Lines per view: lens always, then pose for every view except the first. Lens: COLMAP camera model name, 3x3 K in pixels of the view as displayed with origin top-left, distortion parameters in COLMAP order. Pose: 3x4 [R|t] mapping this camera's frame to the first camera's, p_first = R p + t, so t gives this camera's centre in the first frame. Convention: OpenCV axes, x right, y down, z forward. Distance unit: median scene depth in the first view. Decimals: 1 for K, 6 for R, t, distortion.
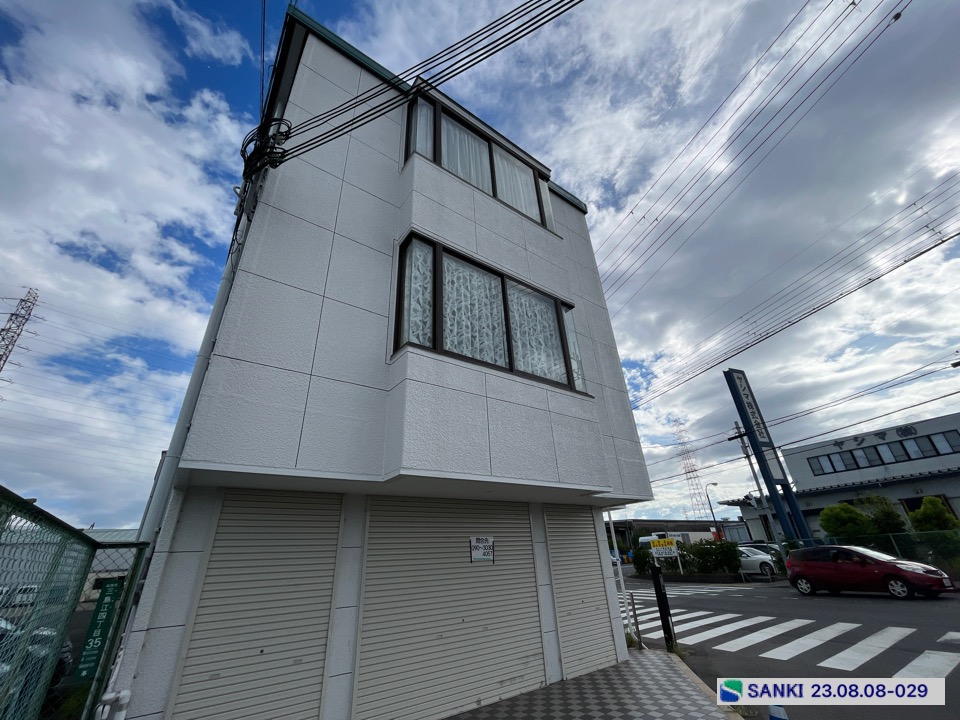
lens RADIAL K [[387.8, 0, 477.2], [0, 387.8, 361.2], [0, 0, 1]] dist [-0.000523, -0.000339]
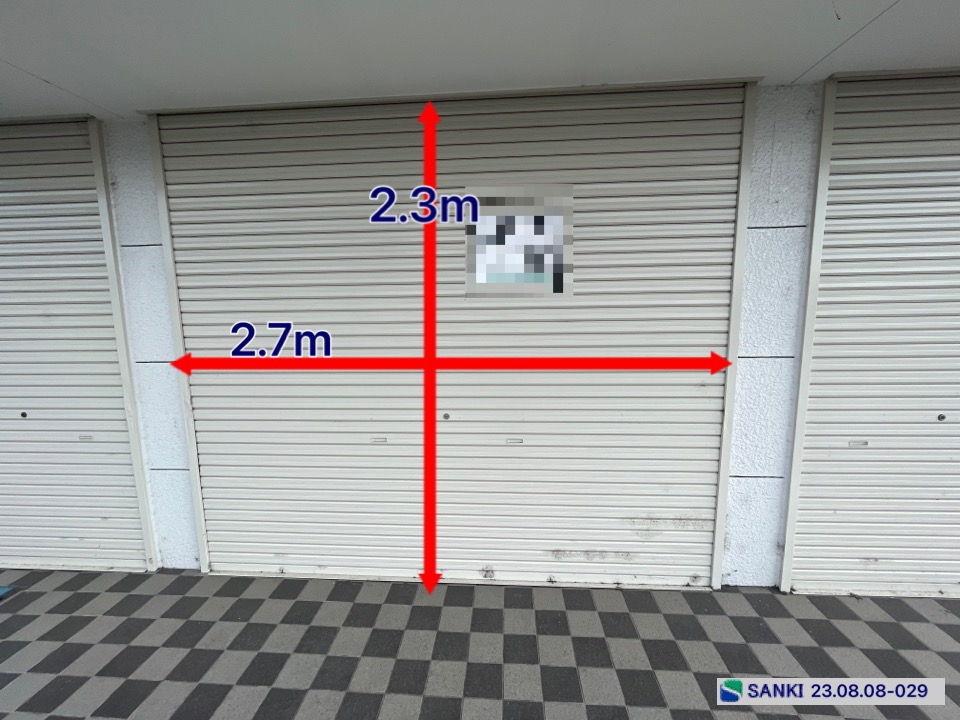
lens RADIAL K [[398.5, 0, 475.6], [0, 398.5, 359.9], [0, 0, 1]] dist [-0.001011, 0.000037]
pose [[0.766485, 0.123469, -0.630283, 0.181147], [0.273870, 0.824824, 0.494631, 0.330690], [0.580944, -0.551743, 0.598400, 0.622157]]
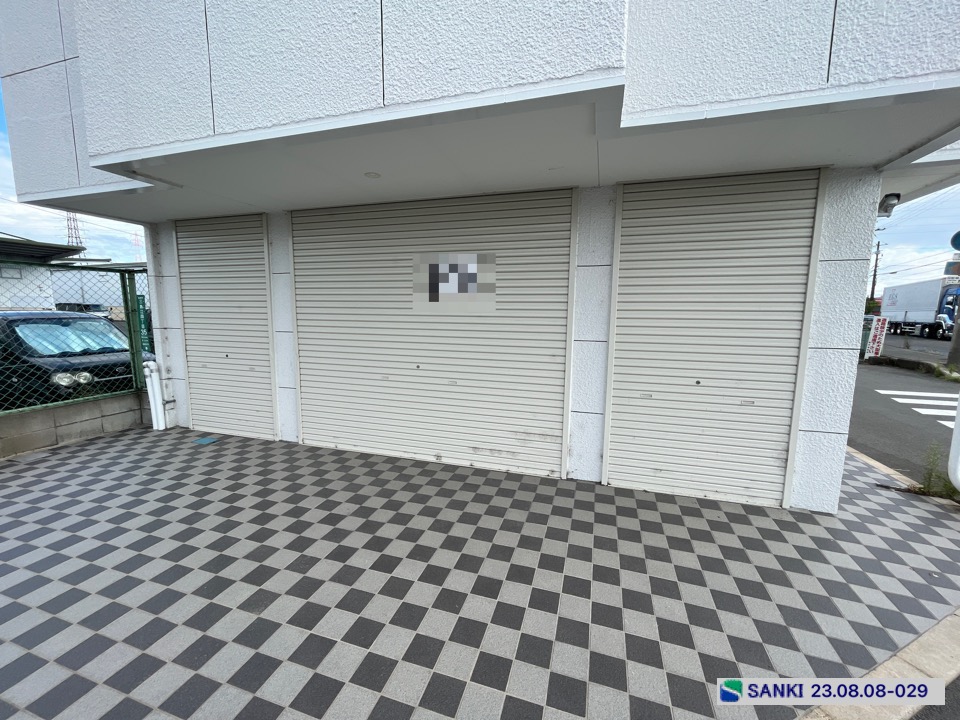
lens RADIAL K [[389.3, 0, 480.0], [0, 389.3, 360.0], [0, 0, 1]] dist [-0.001141, -0.000011]
pose [[0.595185, 0.157145, -0.788074, 0.465687], [0.332218, 0.844844, 0.419369, 0.301618], [0.731701, -0.511414, 0.450632, 0.588928]]
